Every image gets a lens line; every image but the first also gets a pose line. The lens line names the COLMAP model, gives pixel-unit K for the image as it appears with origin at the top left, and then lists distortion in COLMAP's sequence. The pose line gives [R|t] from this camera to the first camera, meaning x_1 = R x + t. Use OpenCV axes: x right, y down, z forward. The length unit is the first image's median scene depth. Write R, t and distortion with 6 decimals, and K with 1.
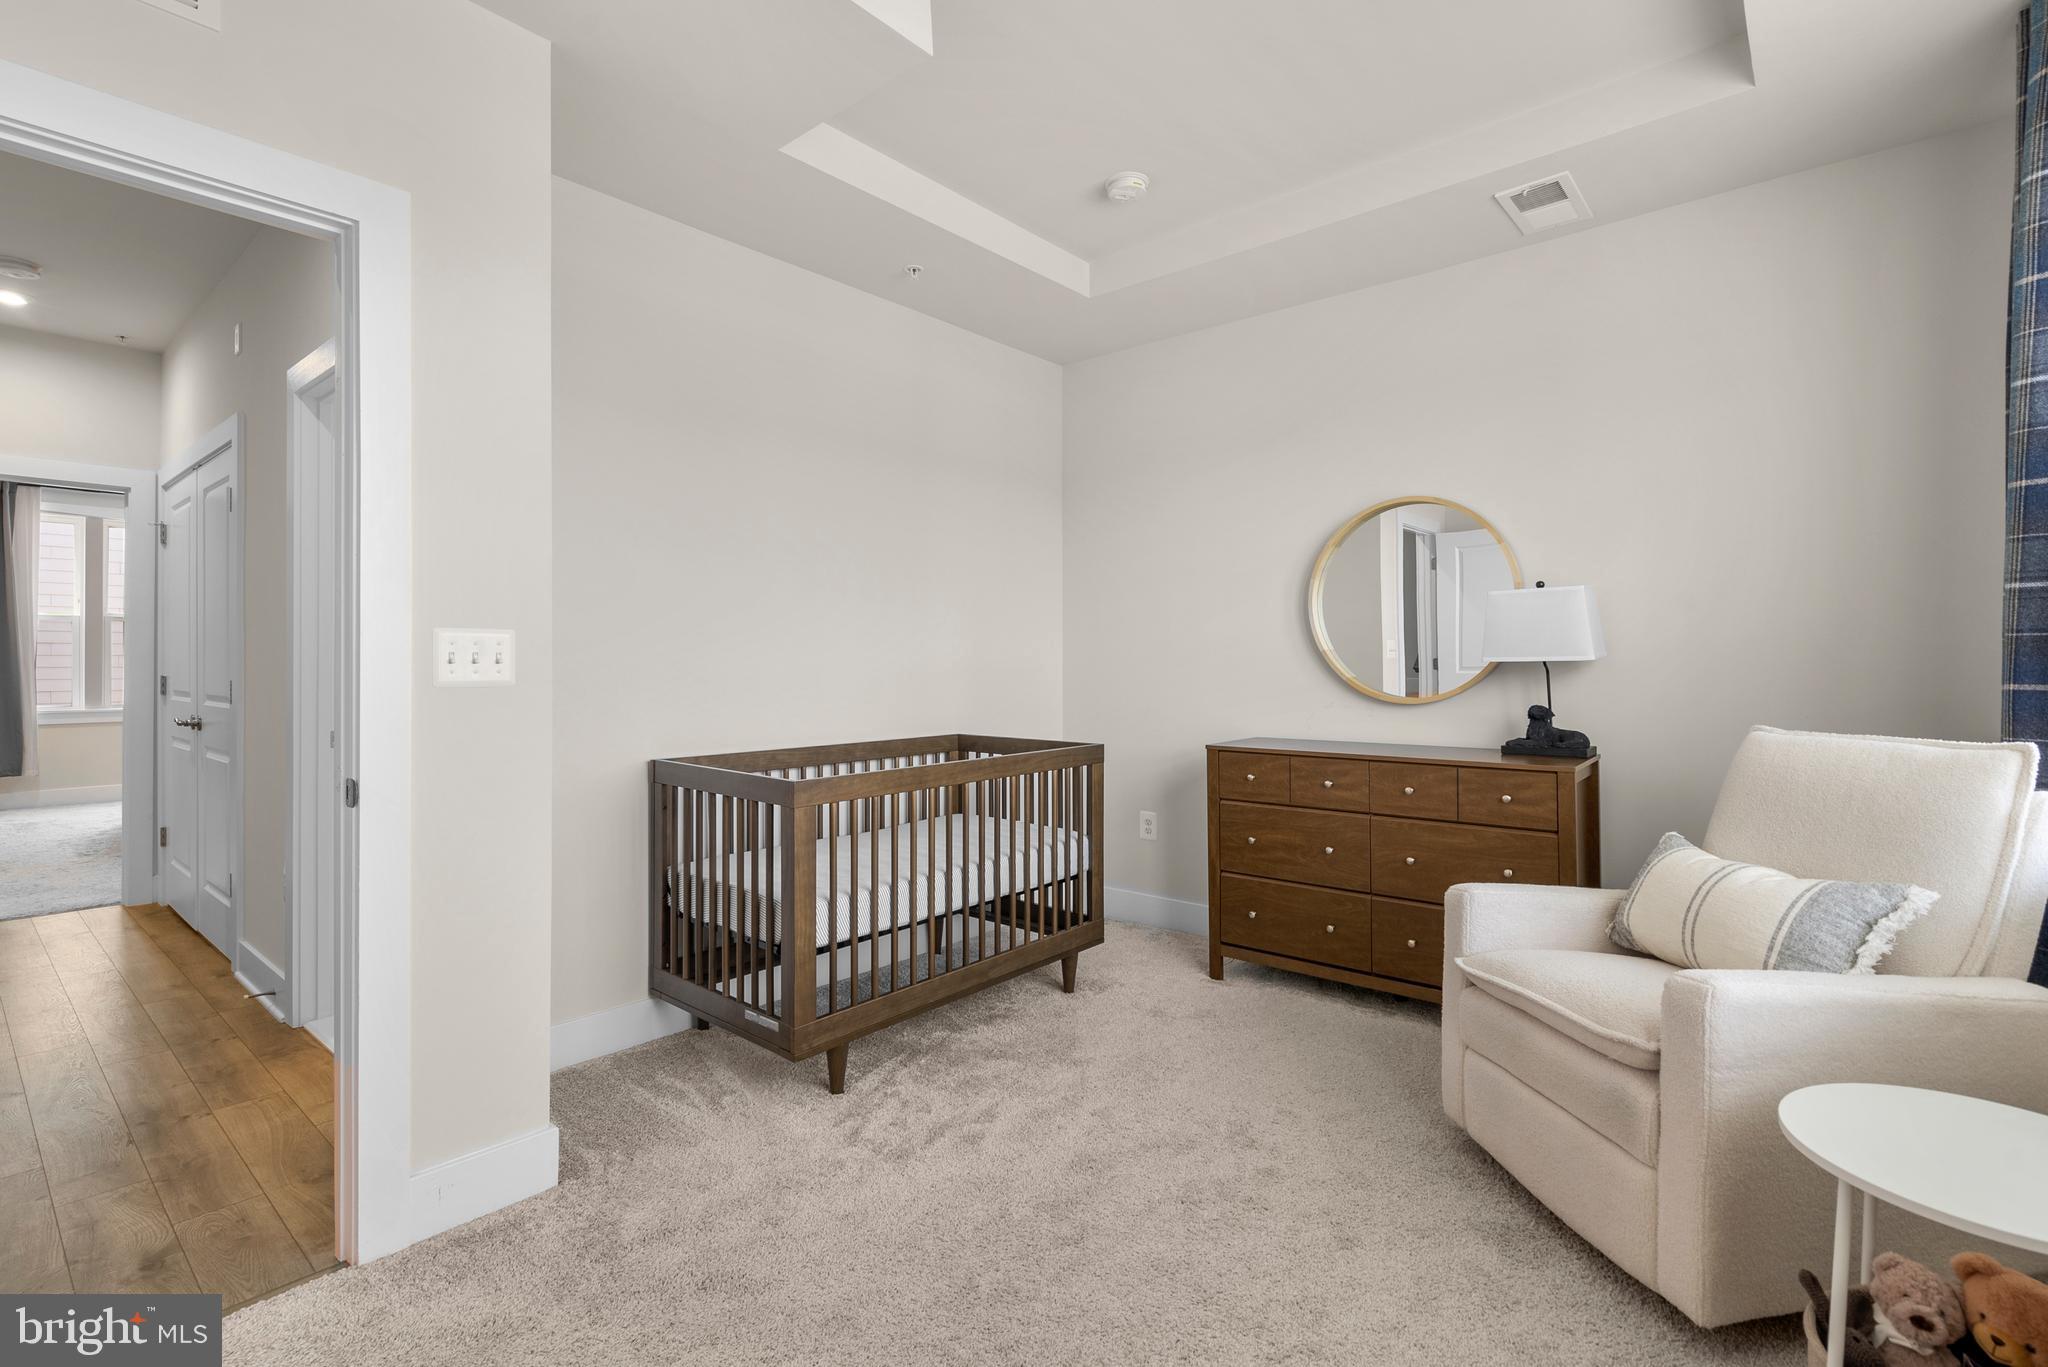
lens RADIAL K [[939.8, 0, 1008.6], [0, 939.8, 647.9], [0, 0, 1]] dist [-0.007878, 0.004600]
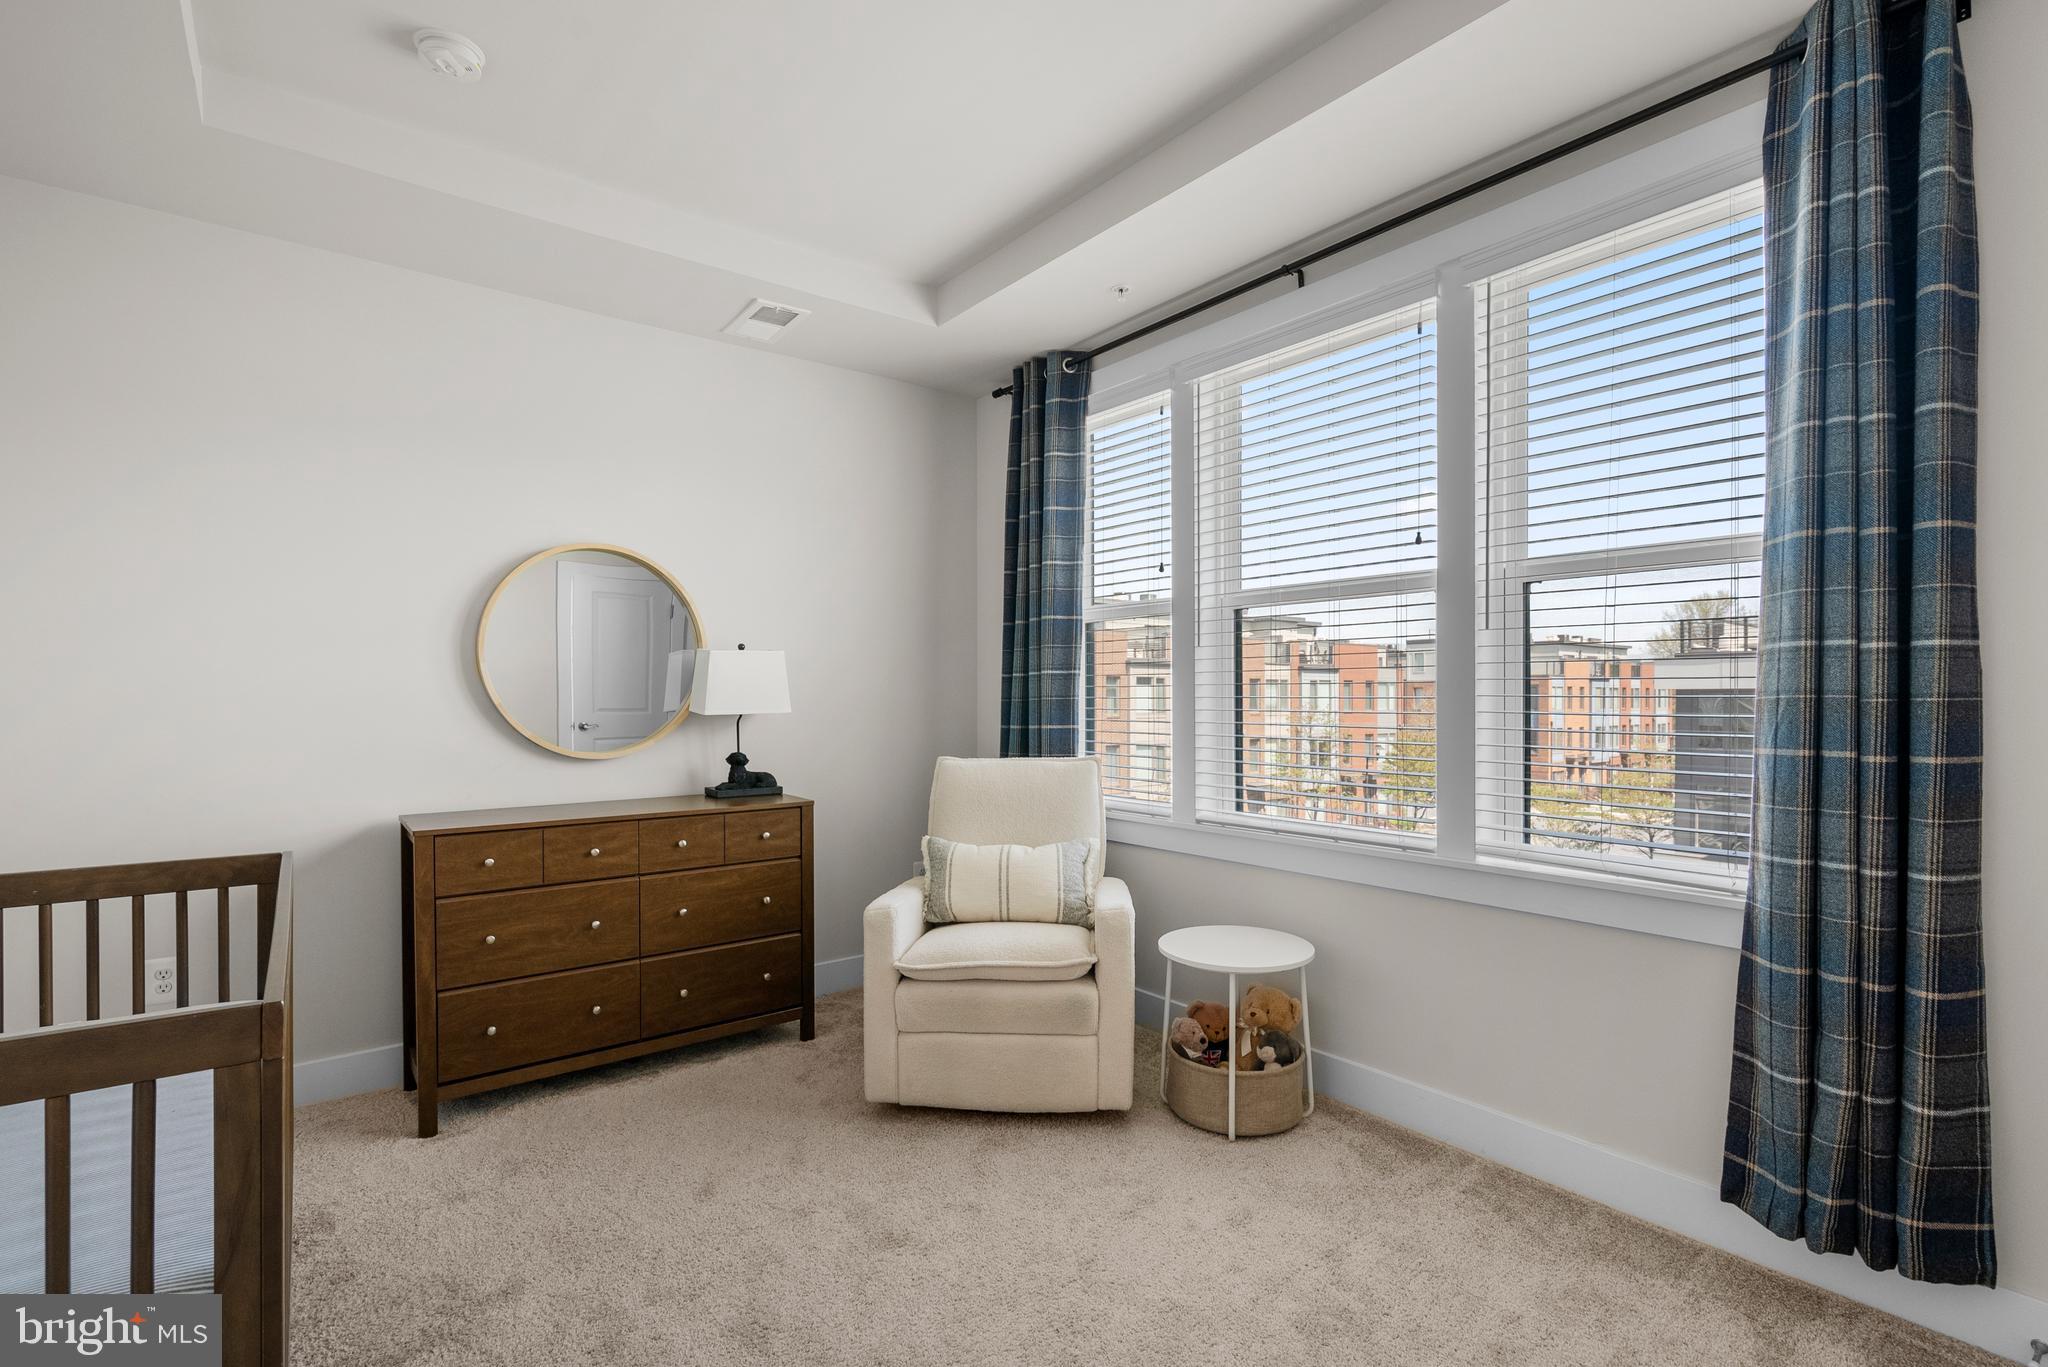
lens RADIAL K [[939.8, 0, 1020.1], [0, 939.8, 698.8], [0, 0, 1]] dist [-0.007878, 0.004600]
pose [[0.209477, 0.003321, 0.977808, -0.473401], [-0.009569, 0.999953, -0.001346, -0.005998], [-0.977767, -0.009075, 0.209499, 0.420439]]
